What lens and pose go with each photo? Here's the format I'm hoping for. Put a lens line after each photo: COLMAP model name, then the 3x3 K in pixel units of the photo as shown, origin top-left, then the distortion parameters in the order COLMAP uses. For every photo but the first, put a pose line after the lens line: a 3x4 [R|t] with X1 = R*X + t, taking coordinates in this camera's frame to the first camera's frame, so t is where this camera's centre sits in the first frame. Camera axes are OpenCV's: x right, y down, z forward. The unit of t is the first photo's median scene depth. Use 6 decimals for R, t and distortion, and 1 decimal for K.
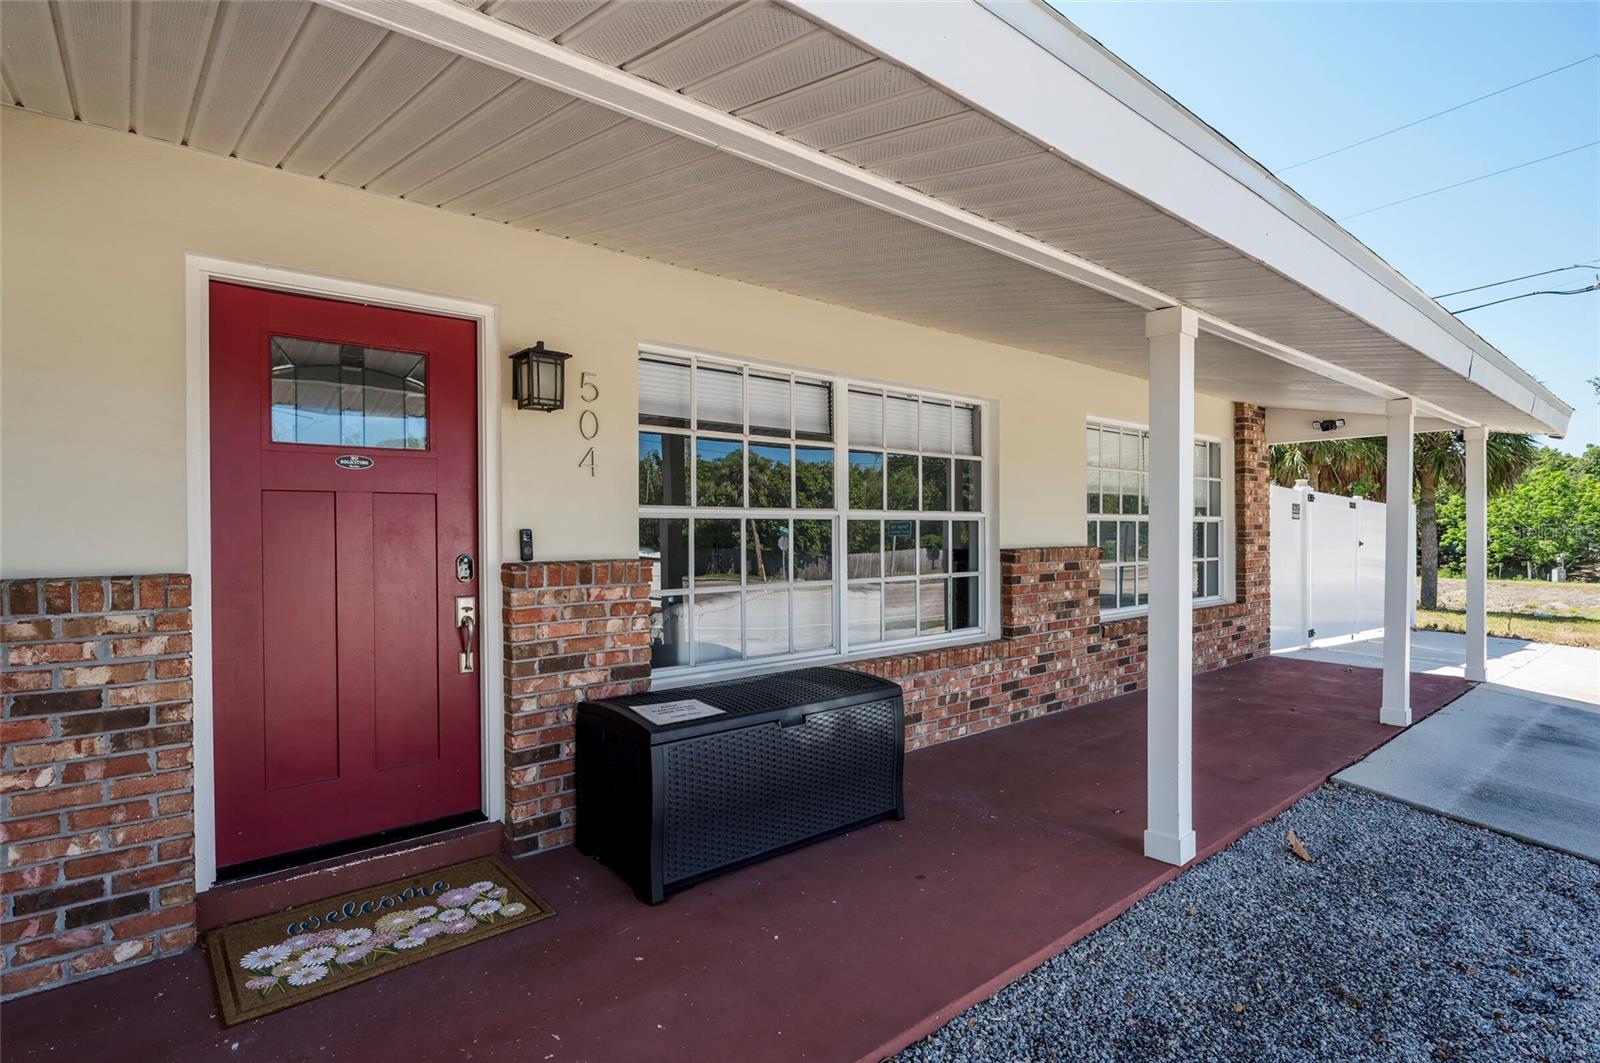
lens RADIAL K [[802.7, 0, 791.2], [0, 802.7, 554.5], [0, 0, 1]] dist [0.000567, -0.000261]
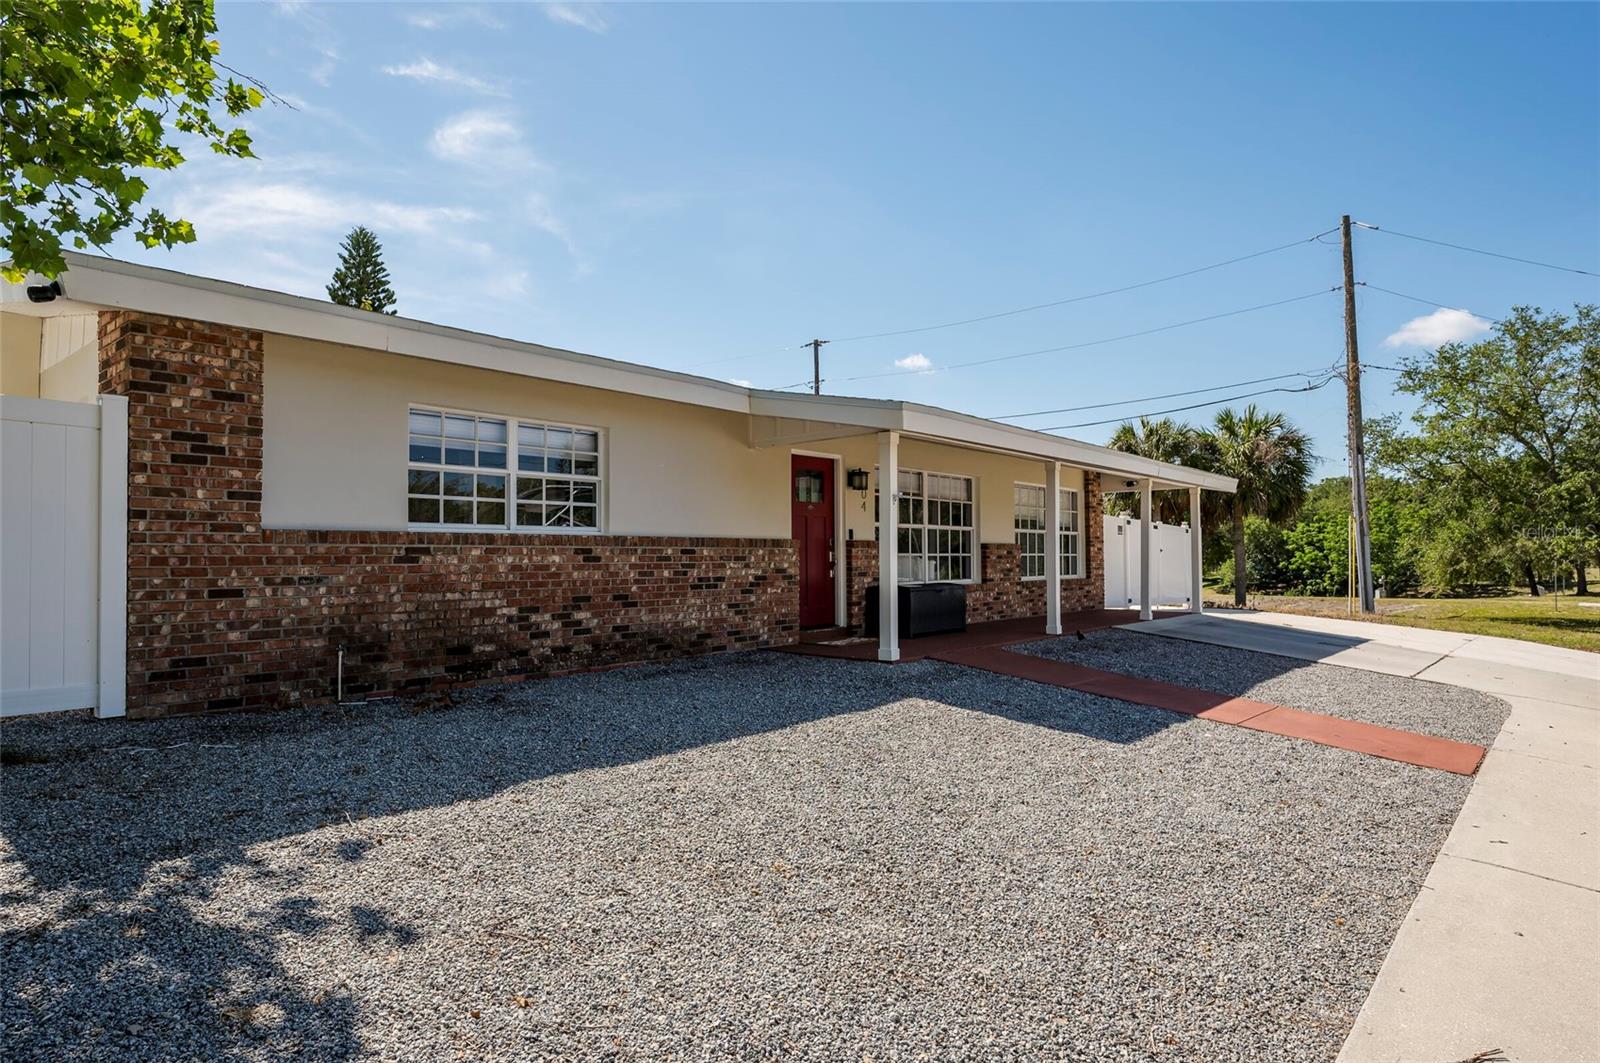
lens RADIAL K [[909.9, 0, 796.7], [0, 909.9, 539.1], [0, 0, 1]] dist [-0.004228, -0.000104]
pose [[0.985885, 0.009644, 0.167145, -0.653312], [-0.002063, 0.998963, -0.045474, 0.095276], [-0.167410, 0.044487, 0.984883, -1.376145]]
